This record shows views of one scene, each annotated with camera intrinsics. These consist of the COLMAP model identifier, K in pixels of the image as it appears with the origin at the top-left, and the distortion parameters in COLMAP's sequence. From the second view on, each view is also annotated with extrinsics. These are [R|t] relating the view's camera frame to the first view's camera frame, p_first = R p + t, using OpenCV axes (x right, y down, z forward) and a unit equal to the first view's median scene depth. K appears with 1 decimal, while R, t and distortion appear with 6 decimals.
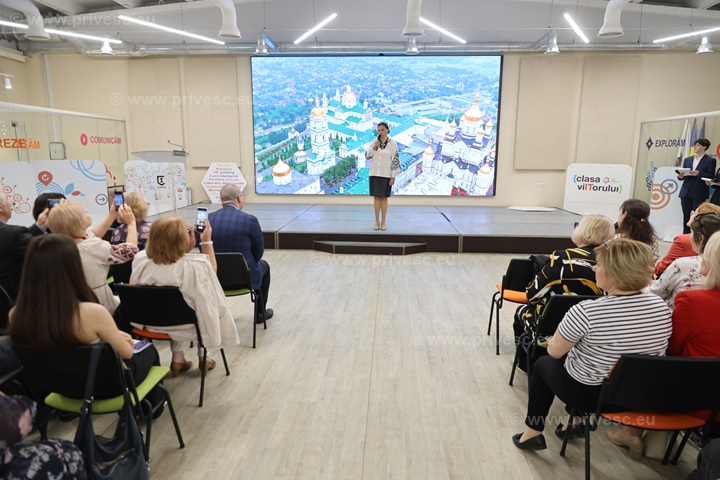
lens RADIAL K [[496.7, 0, 360.0], [0, 496.7, 240.0], [0, 0, 1]] dist [0.004390, 0.000401]
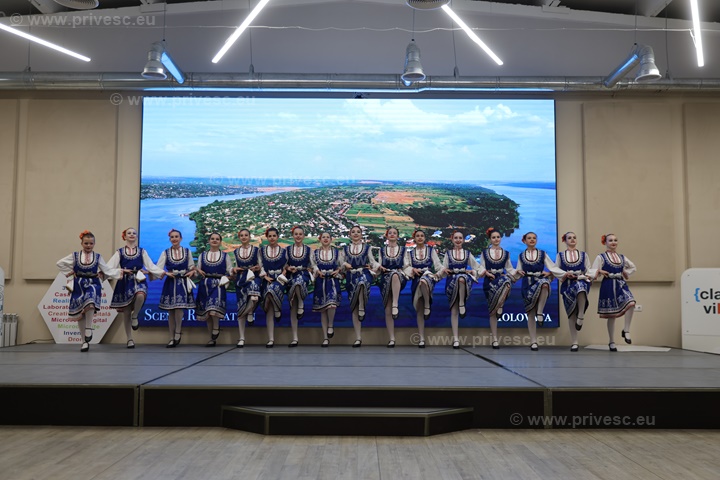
lens RADIAL K [[652.2, 0, 360.0], [0, 652.2, 240.0], [0, 0, 1]] dist [0.010607, -0.006304]
pose [[0.998133, 0.003624, 0.060965, -0.004814], [0.012498, 0.964993, -0.261979, 0.010119], [-0.059780, 0.262252, 0.963146, 0.300576]]
